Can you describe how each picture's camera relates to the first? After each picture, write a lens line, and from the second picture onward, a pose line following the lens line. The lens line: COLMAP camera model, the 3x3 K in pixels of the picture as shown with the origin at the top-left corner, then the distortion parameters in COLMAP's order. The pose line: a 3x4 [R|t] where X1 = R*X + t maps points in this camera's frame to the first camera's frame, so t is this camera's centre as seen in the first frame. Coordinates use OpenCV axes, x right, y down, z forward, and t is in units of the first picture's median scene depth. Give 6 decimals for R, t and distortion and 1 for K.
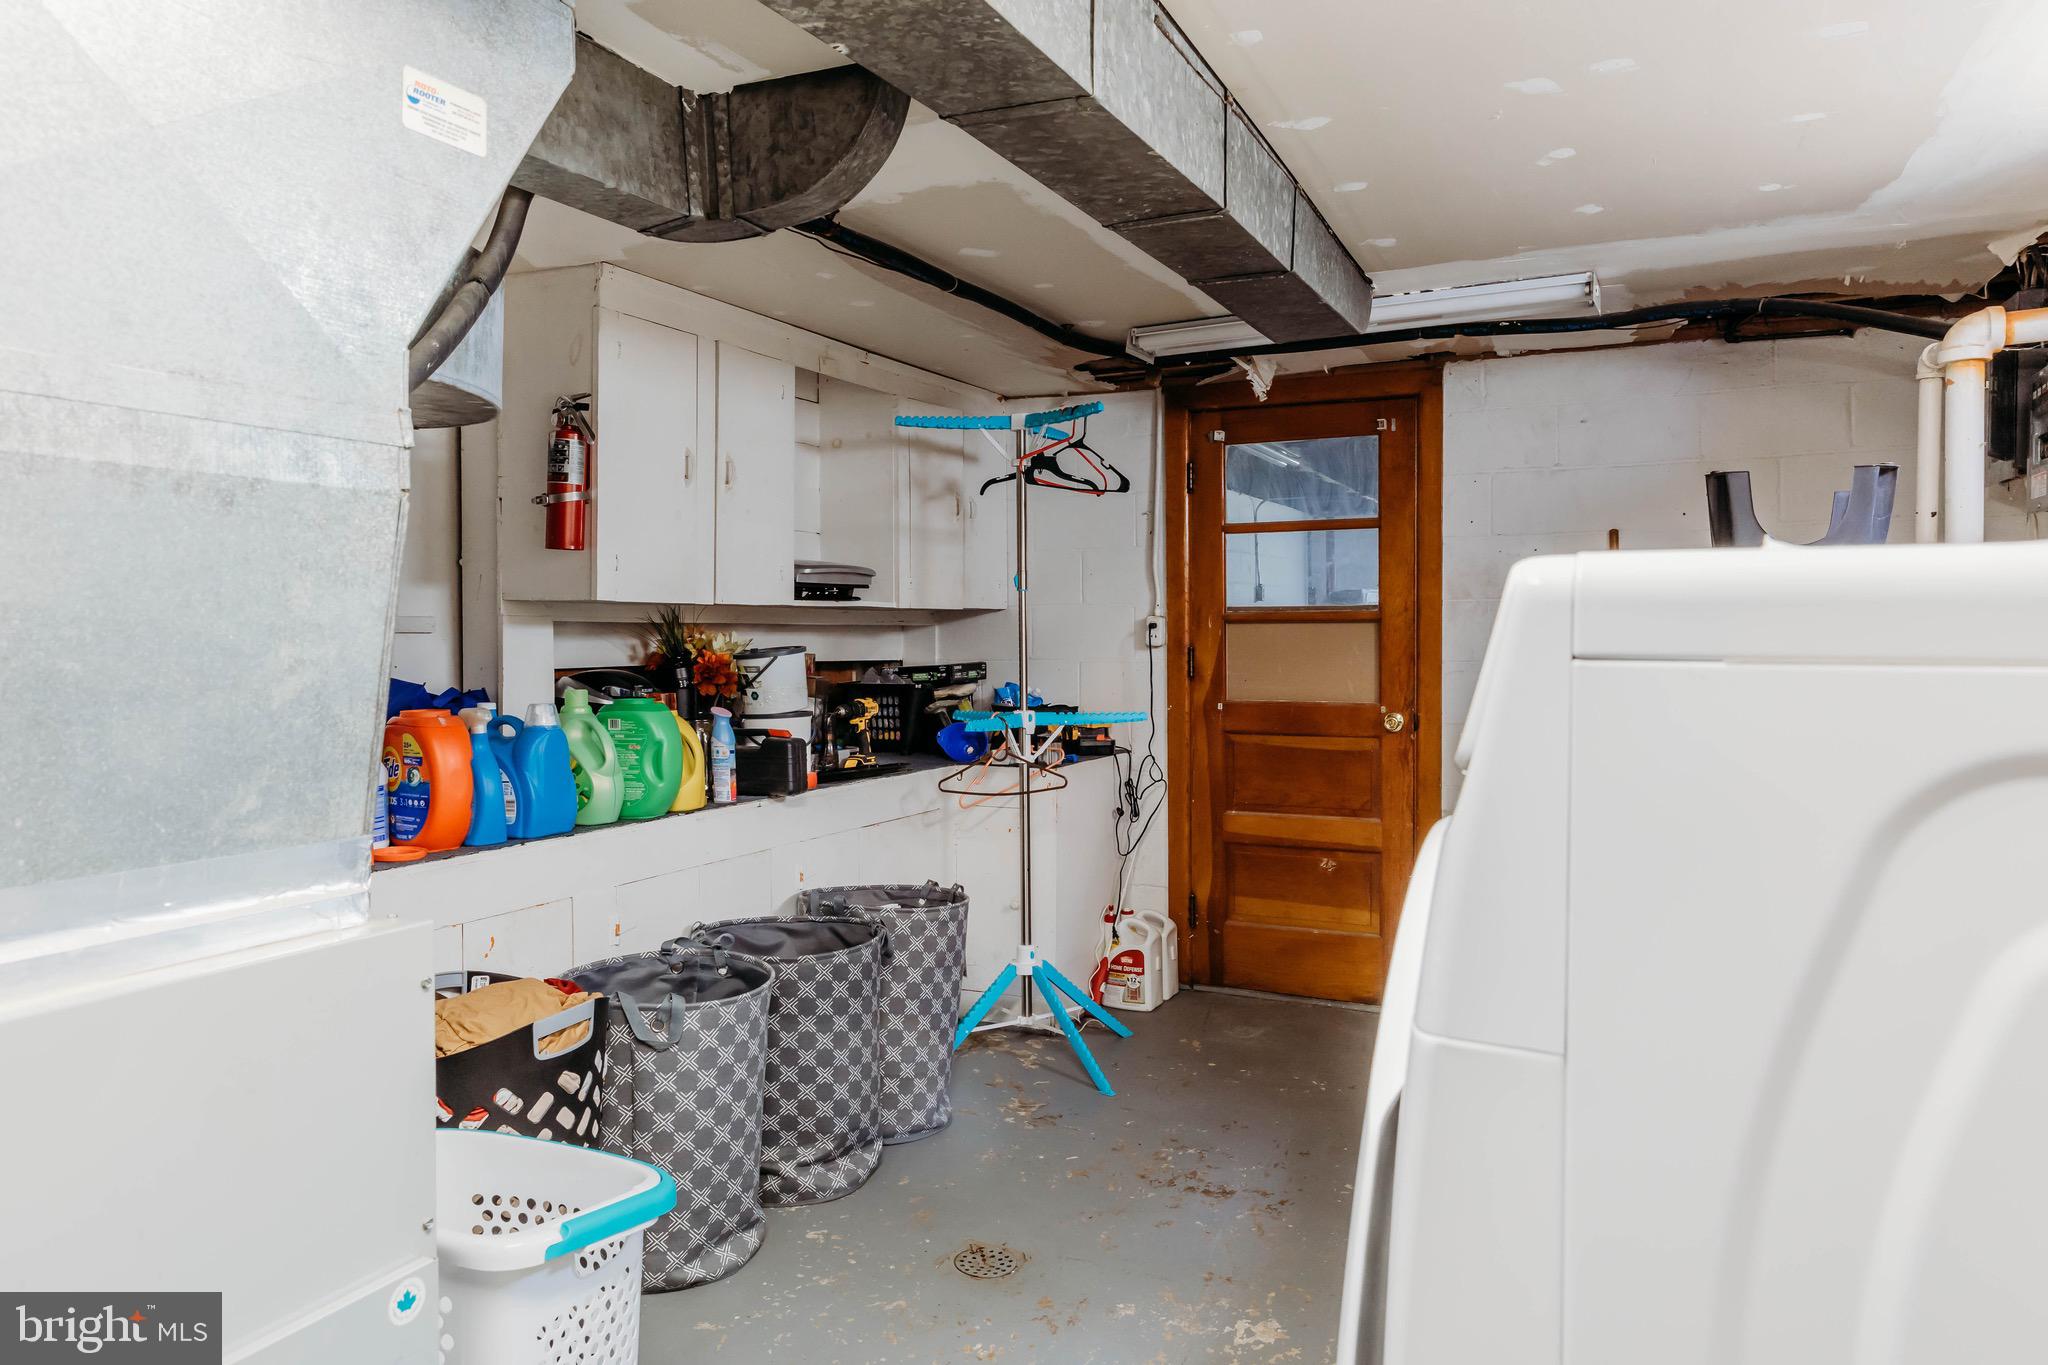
lens RADIAL K [[1378.8, 0, 1004.2], [0, 1378.8, 644.9], [0, 0, 1]] dist [0.011107, 0.000715]
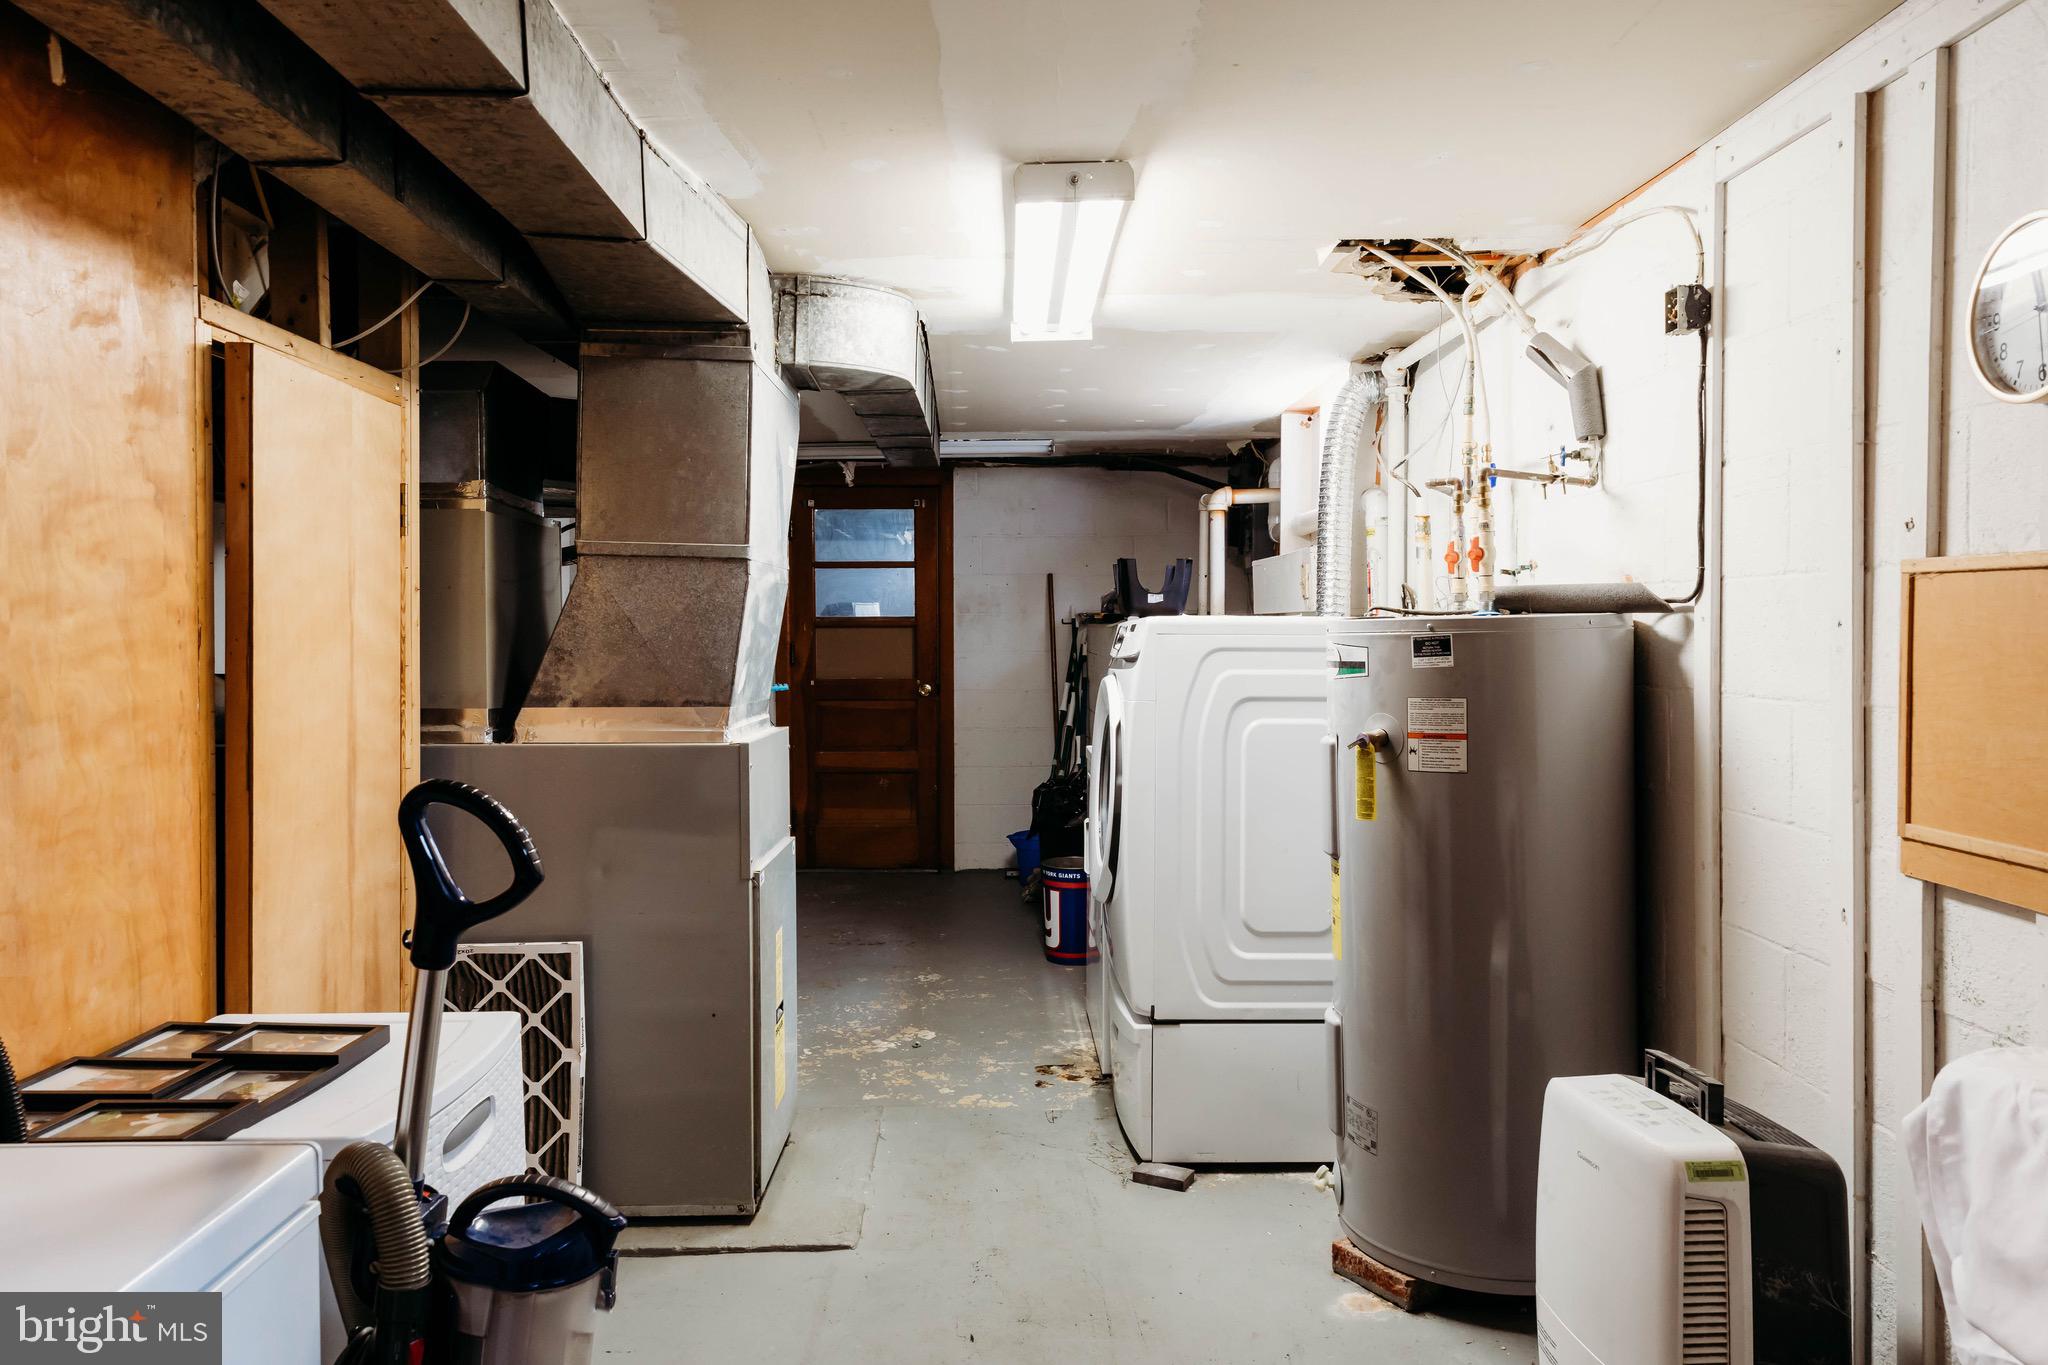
lens RADIAL K [[1378.8, 0, 1025.3], [0, 1378.8, 670.1], [0, 0, 1]] dist [0.011107, 0.000715]
pose [[0.895379, -0.014113, 0.445082, -0.325578], [0.007604, 0.999837, 0.016405, 0.008221], [-0.445241, -0.011304, 0.895340, -0.482685]]
